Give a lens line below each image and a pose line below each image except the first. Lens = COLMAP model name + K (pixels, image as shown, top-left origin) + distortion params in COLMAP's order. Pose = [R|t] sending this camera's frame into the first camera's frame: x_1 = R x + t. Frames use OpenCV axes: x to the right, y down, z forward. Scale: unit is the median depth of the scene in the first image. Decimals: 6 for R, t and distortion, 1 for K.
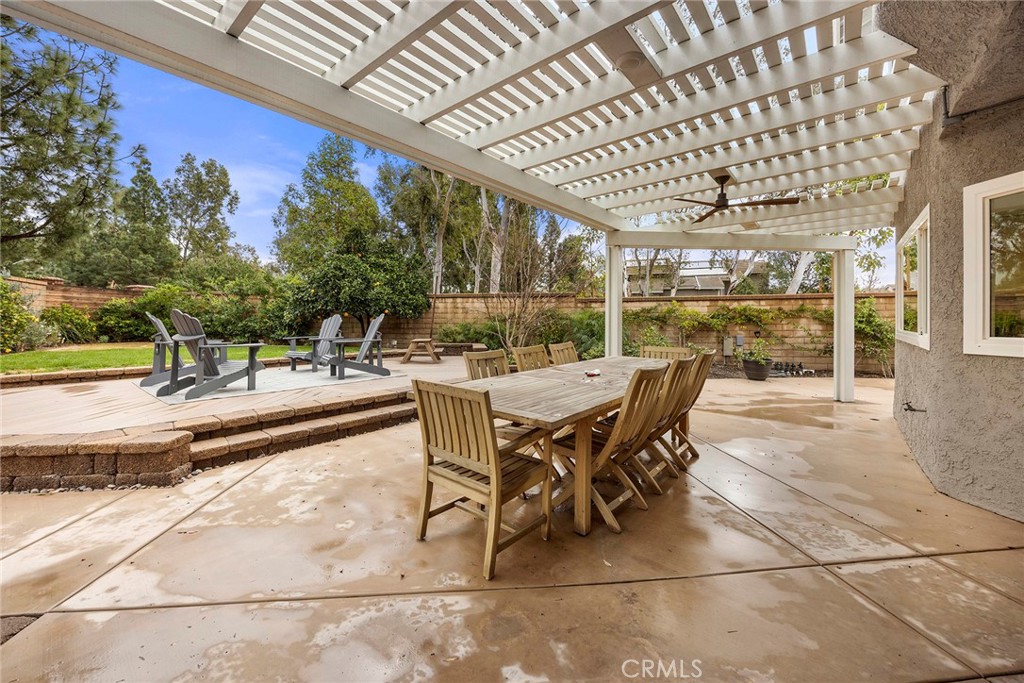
lens RADIAL K [[400.1, 0, 516.2], [0, 400.1, 326.6], [0, 0, 1]] dist [-0.002605, -0.000363]
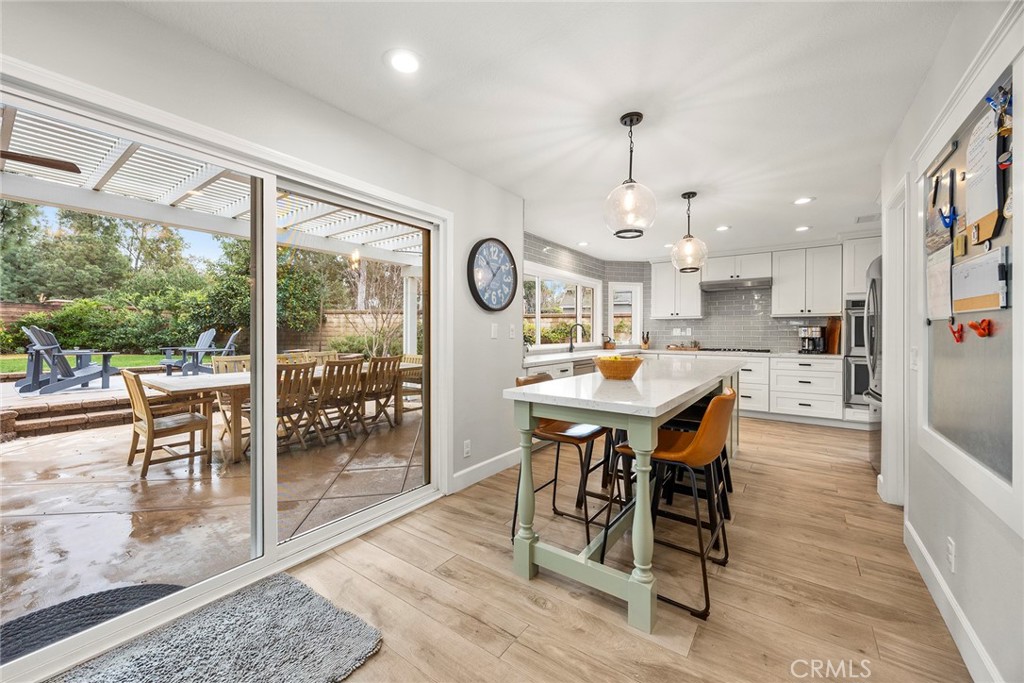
lens RADIAL K [[397.2, 0, 512.0], [0, 397.2, 341.5], [0, 0, 1]] dist [-0.001340, -0.000113]
pose [[0.998598, 0.001176, 0.052917, 0.231695], [-0.001483, 0.999982, 0.005748, -0.000560], [-0.052909, -0.005819, 0.998582, -0.136083]]
